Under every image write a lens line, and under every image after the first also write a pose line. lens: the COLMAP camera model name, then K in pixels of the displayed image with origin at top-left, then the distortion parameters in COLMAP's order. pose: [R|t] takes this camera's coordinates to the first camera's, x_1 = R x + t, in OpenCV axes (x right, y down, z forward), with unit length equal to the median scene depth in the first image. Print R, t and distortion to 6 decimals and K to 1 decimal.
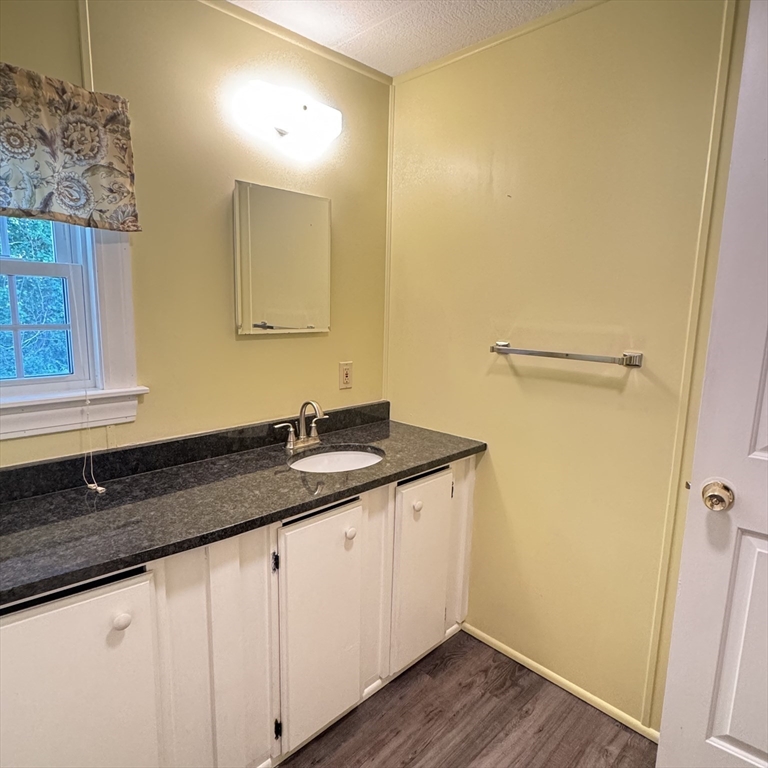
lens RADIAL K [[492.5, 0, 382.5], [0, 492.5, 385.1], [0, 0, 1]] dist [-0.000261, 0.000734]
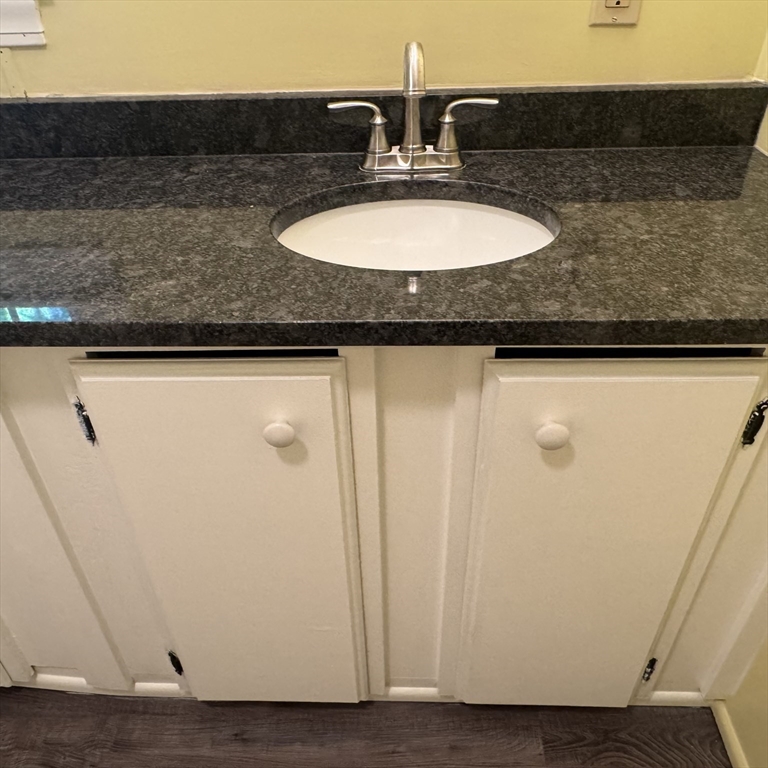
lens RADIAL K [[663.0, 0, 383.8], [0, 663.0, 386.7], [0, 0, 1]] dist [-0.007116, 0.006313]
pose [[0.690012, 0.403864, -0.600647, 0.224639], [-0.081606, 0.867973, 0.489861, 0.014333], [0.719183, -0.288993, 0.631869, 0.606630]]
